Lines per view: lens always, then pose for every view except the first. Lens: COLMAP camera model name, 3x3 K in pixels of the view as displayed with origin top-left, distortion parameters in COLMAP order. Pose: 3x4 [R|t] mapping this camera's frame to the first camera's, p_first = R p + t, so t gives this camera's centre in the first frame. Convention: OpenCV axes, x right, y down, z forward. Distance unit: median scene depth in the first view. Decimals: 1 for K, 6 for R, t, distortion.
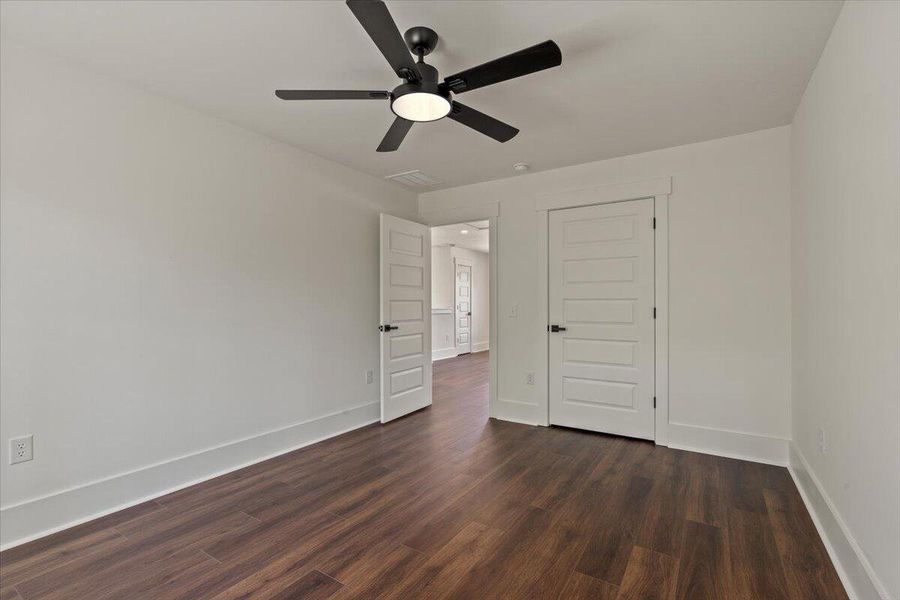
lens RADIAL K [[413.6, 0, 447.2], [0, 413.6, 300.1], [0, 0, 1]] dist [0.002071, 0.000348]
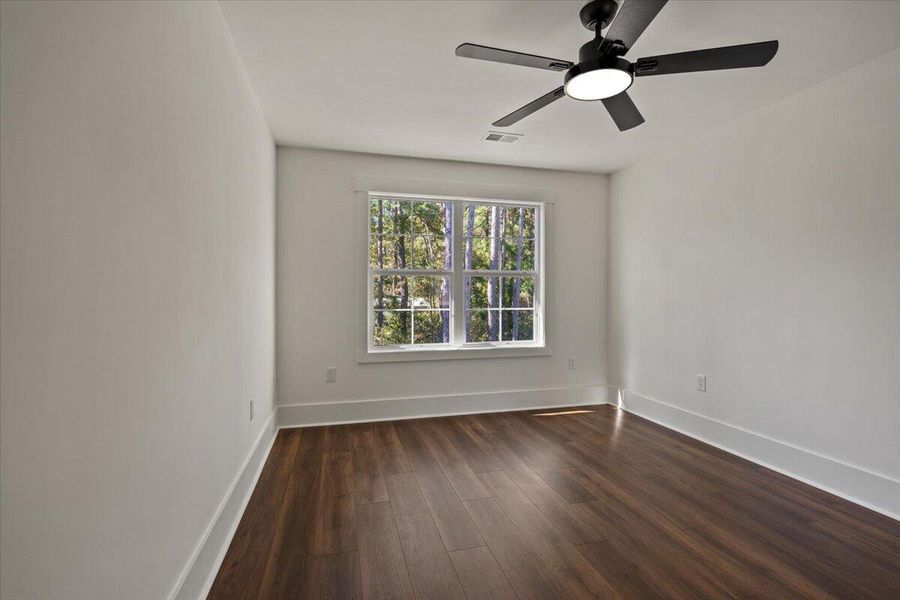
lens RADIAL K [[413.6, 0, 447.2], [0, 413.6, 300.1], [0, 0, 1]] dist [0.002071, 0.000348]
pose [[-0.676740, 0.008788, -0.736170, 0.760735], [0.010268, 0.999944, 0.002497, 0.016758], [0.736151, -0.005869, -0.676792, 1.228122]]
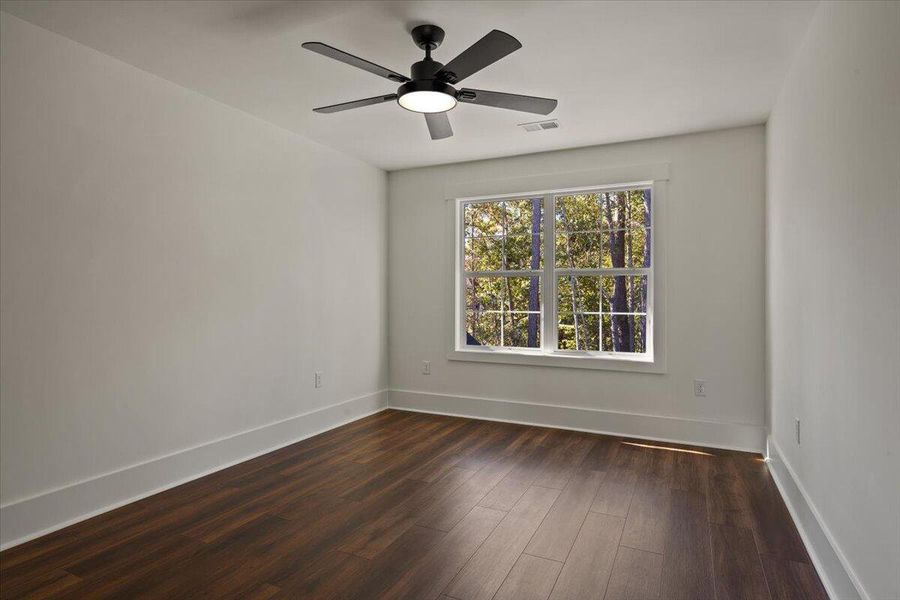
lens RADIAL K [[491.1, 0, 450.0], [0, 491.1, 300.0], [0, 0, 1]] dist [0.017128, 0.000199]
pose [[-0.992393, -0.002052, -0.123097, 0.027577], [-0.001221, 0.999976, -0.006825, 0.027371], [0.123108, -0.006622, -0.992371, 1.950509]]
